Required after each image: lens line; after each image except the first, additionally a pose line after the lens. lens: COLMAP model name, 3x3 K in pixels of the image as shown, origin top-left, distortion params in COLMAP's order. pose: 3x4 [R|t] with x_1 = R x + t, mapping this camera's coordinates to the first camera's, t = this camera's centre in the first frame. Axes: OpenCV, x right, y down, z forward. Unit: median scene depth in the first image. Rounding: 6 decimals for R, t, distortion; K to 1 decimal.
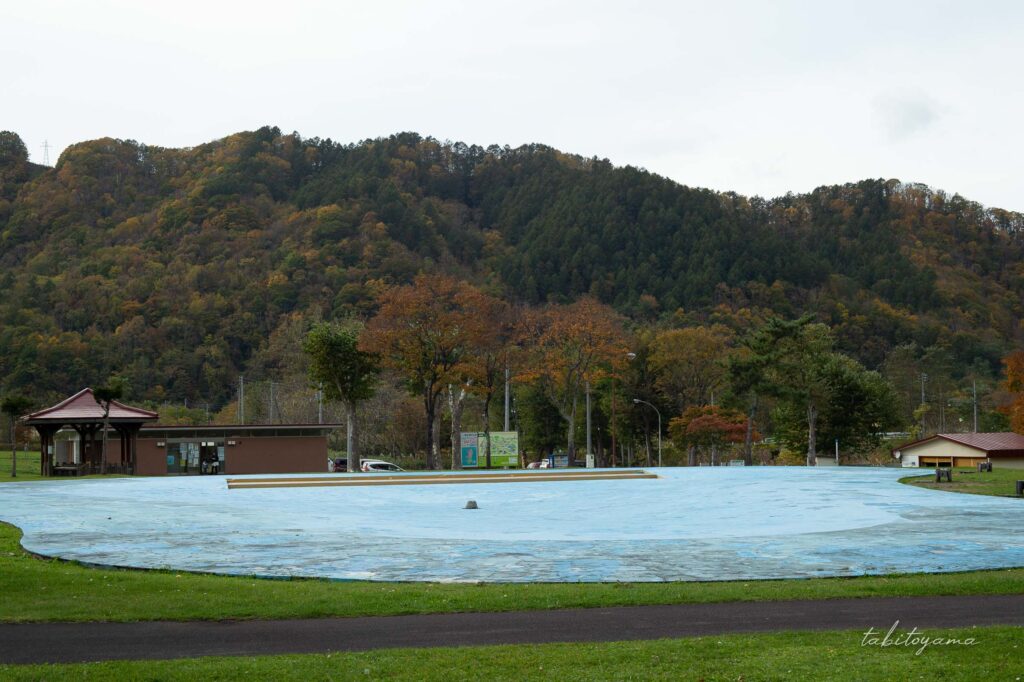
lens RADIAL K [[1469.4, 0, 516.2], [0, 1469.4, 342.7], [0, 0, 1]] dist [-0.044102, 0.000000]
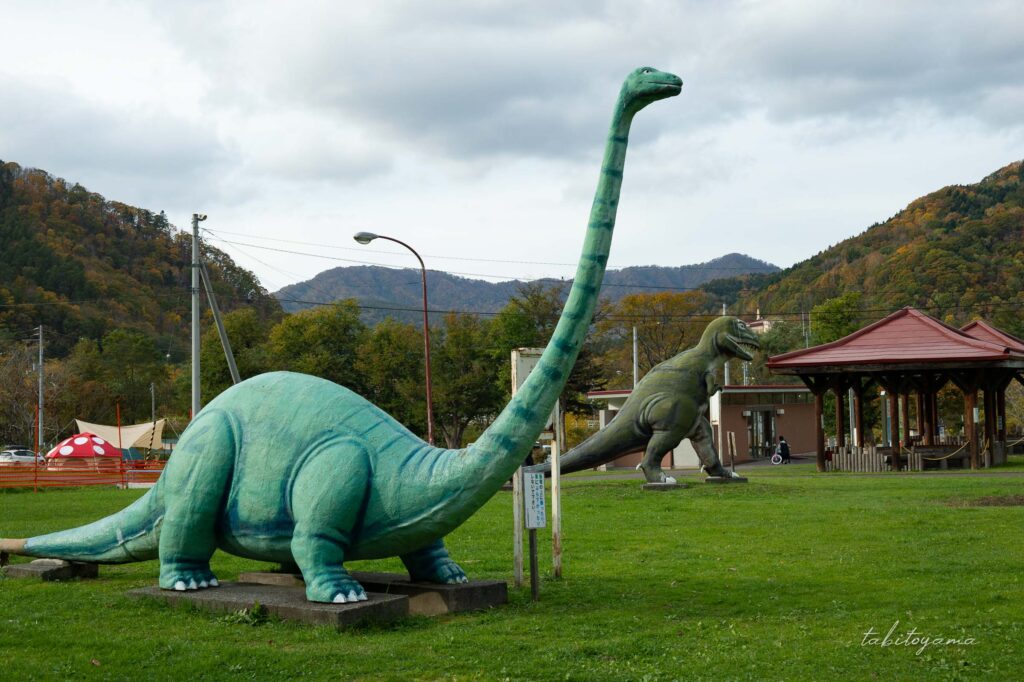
lens RADIAL K [[1469.4, 0, 505.4], [0, 1469.4, 340.8], [0, 0, 1]] dist [-0.044102, 0.000000]
pose [[0.788626, 0.025692, 0.614337, -0.085562], [-0.025393, 0.999635, -0.009208, 0.005527], [-0.614349, -0.008338, 0.788990, 0.066739]]
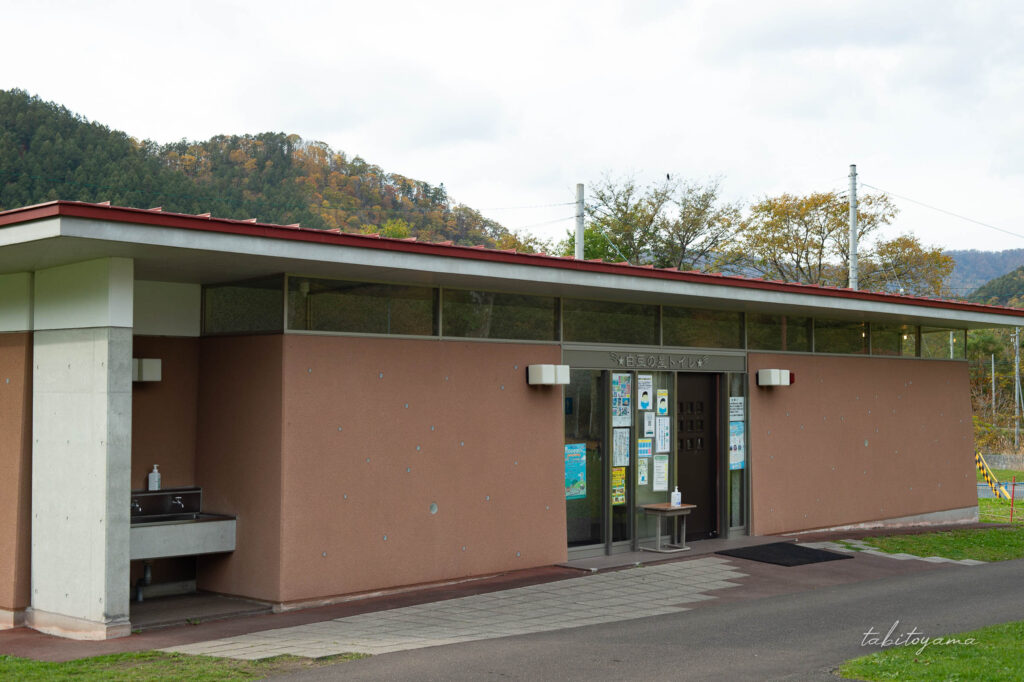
lens RADIAL K [[1469.4, 0, 511.4], [0, 1469.4, 337.8], [0, 0, 1]] dist [-0.044102, 0.000000]
pose [[0.896349, 0.035226, 0.441947, -0.038246], [-0.043029, 0.999045, 0.007640, 0.007656], [-0.441256, -0.025865, 0.897008, 0.102114]]
